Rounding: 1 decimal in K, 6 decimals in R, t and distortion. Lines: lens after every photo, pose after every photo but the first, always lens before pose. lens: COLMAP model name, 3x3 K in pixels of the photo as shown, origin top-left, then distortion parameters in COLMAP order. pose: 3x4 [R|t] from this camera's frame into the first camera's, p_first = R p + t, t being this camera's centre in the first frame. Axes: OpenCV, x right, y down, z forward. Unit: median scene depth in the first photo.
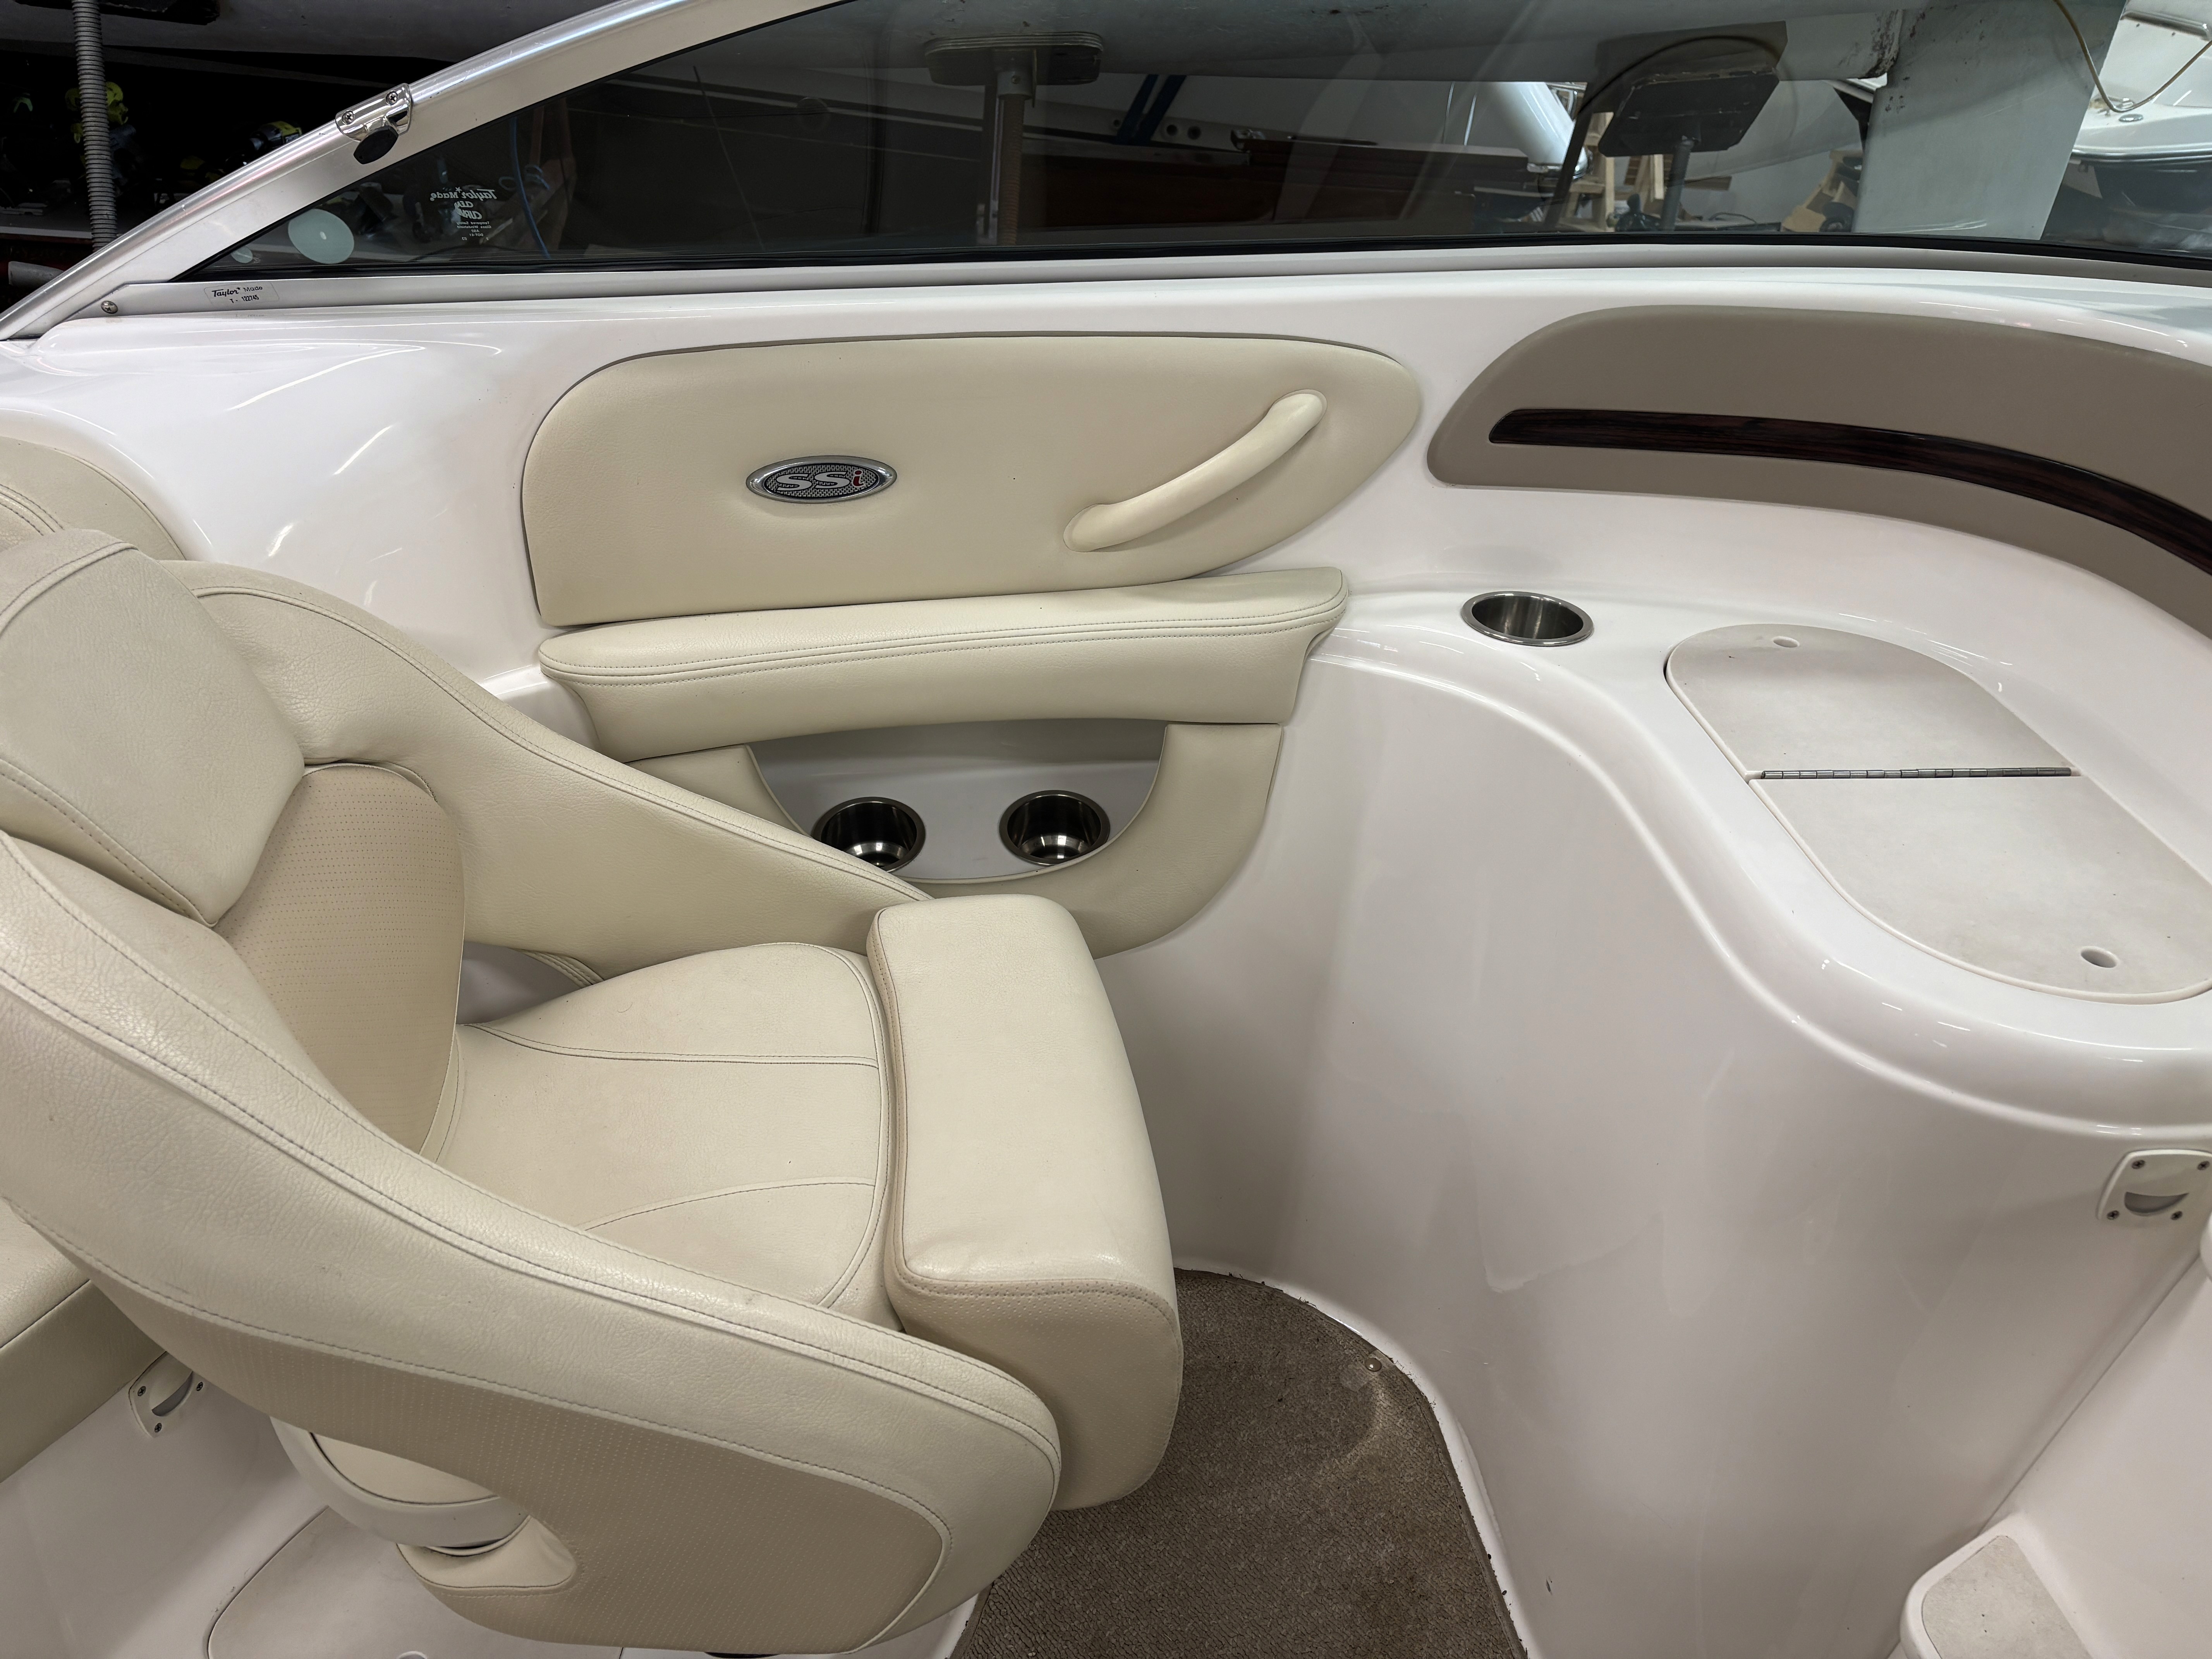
lens RADIAL K [[1663.7, 0, 1096.3], [0, 1663.7, 819.5], [0, 0, 1]] dist [0.053620, -0.059099]
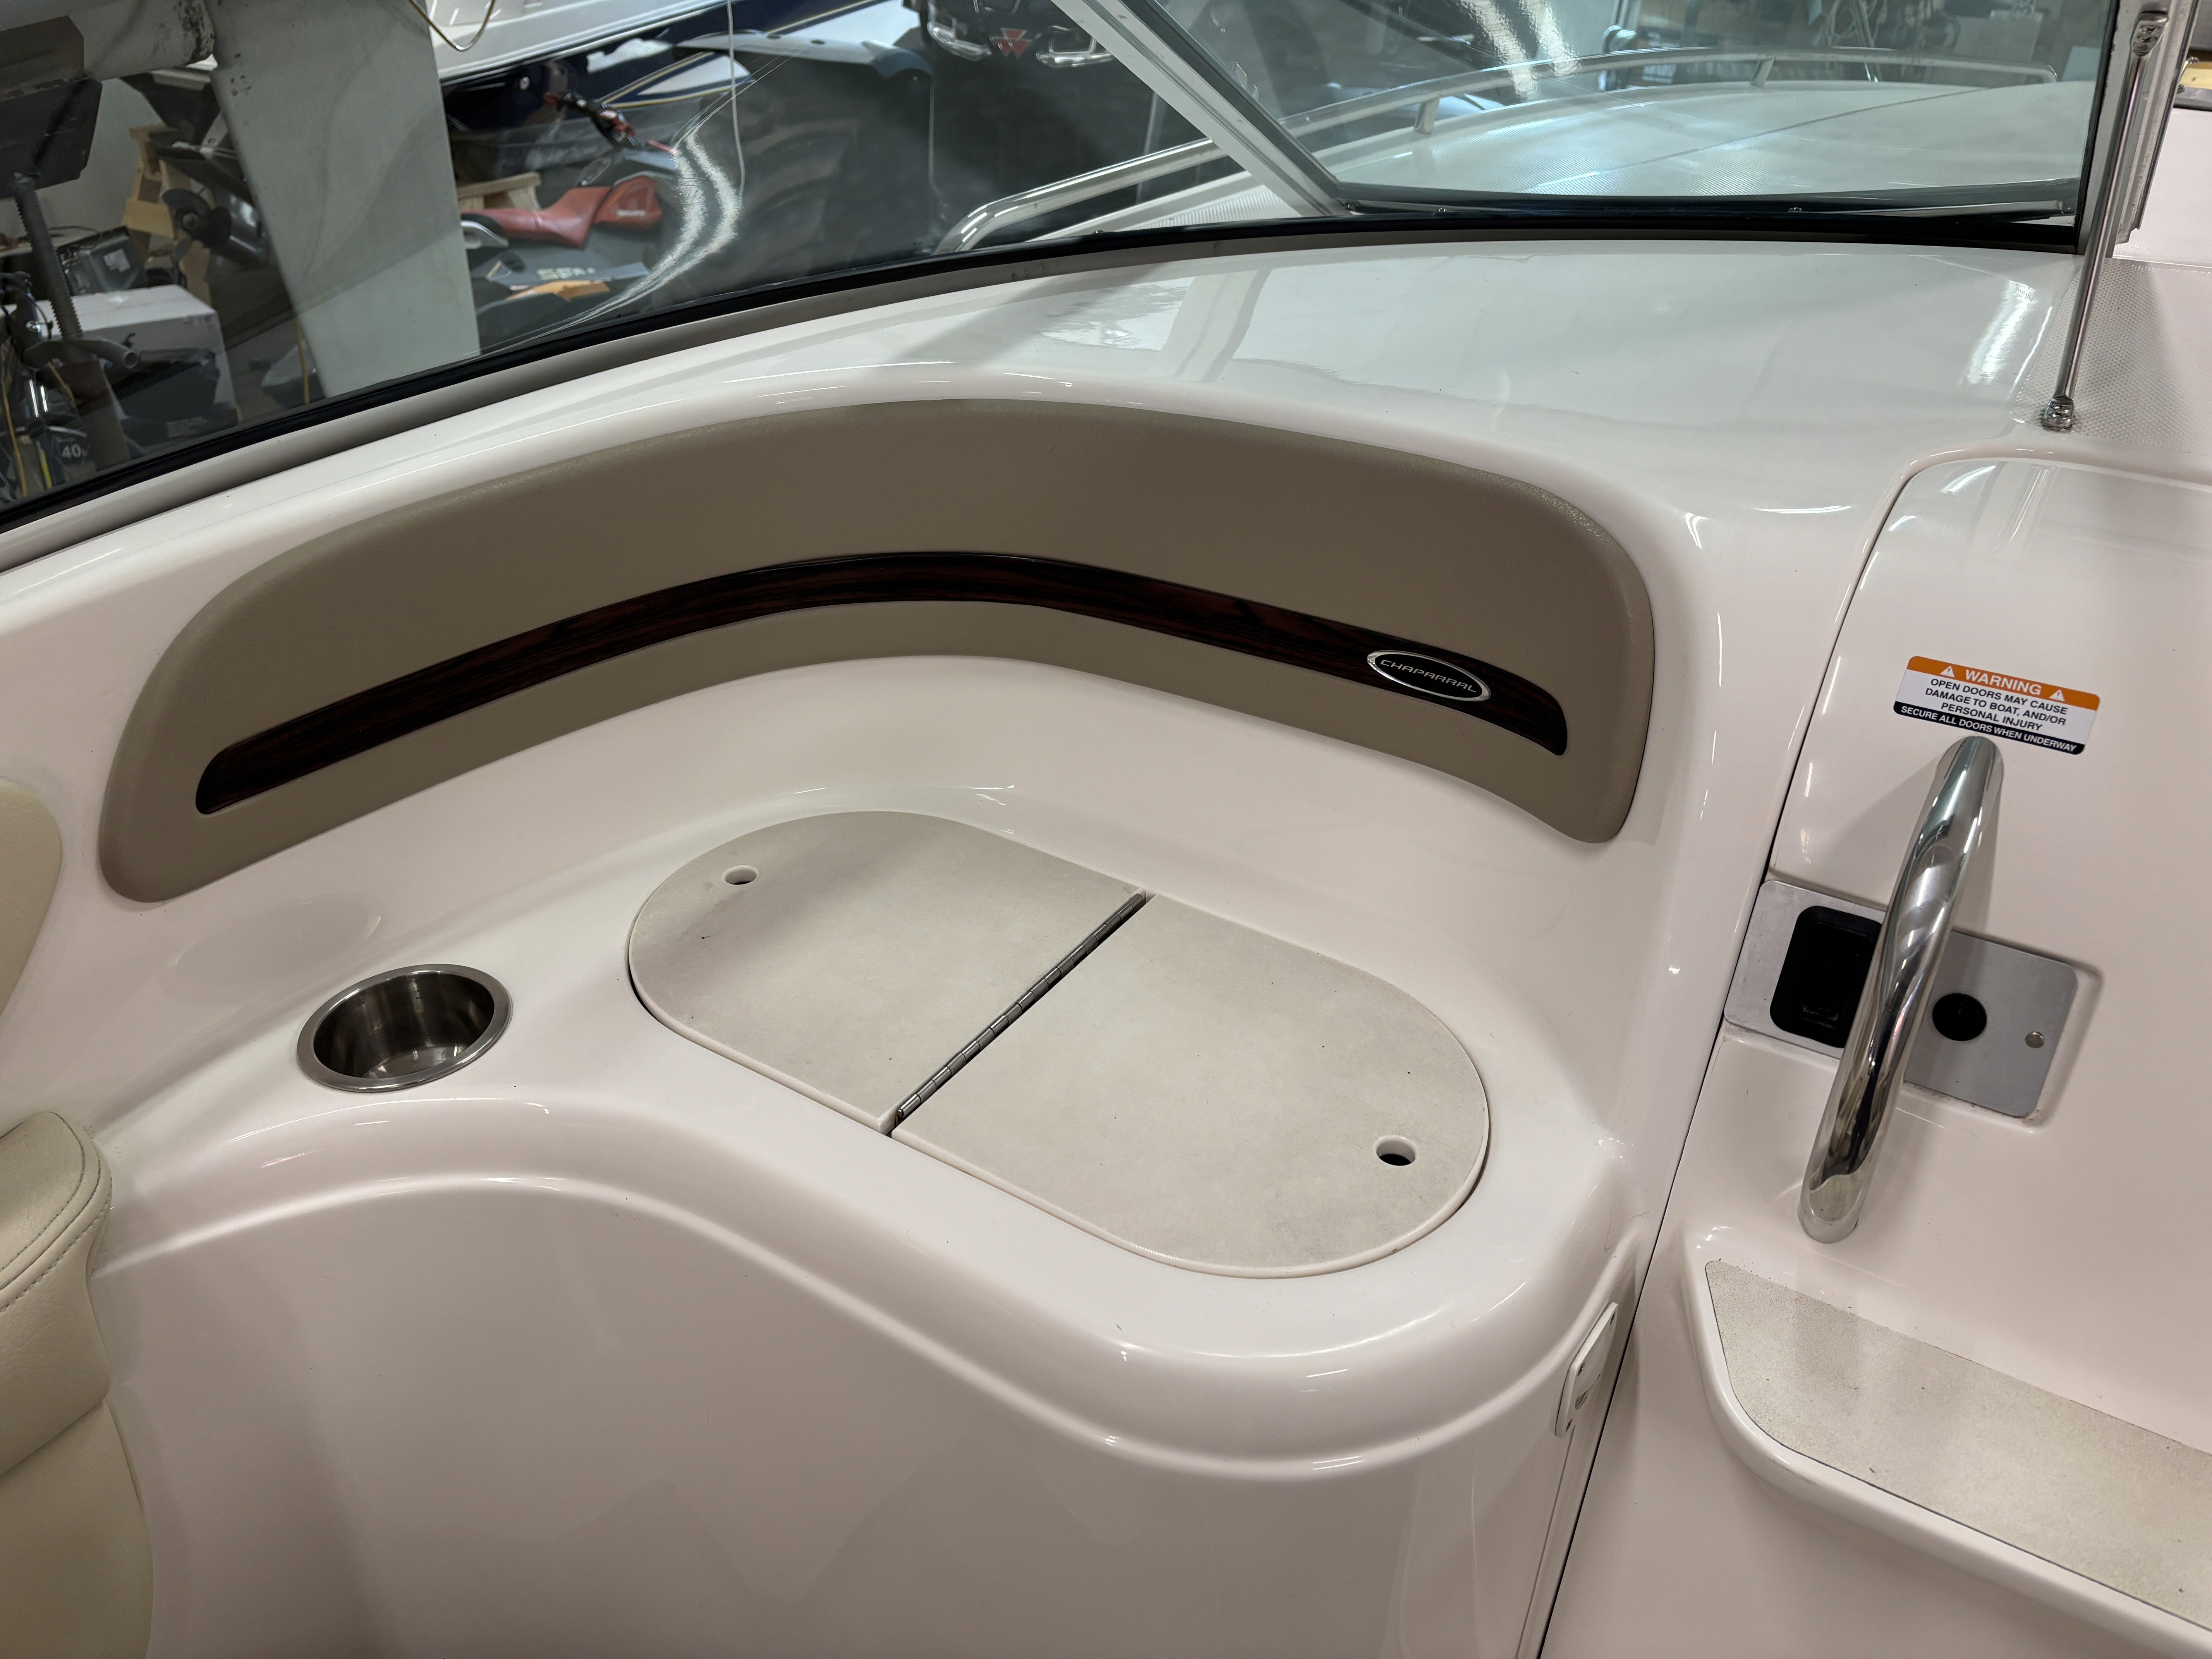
lens RADIAL K [[1663.7, 0, 1102.7], [0, 1663.7, 852.4], [0, 0, 1]] dist [0.053620, -0.059099]
pose [[0.619121, -0.461022, 0.635726, 0.046223], [0.433788, 0.875594, 0.212515, -0.197198], [-0.654612, 0.144198, 0.742085, 0.340034]]
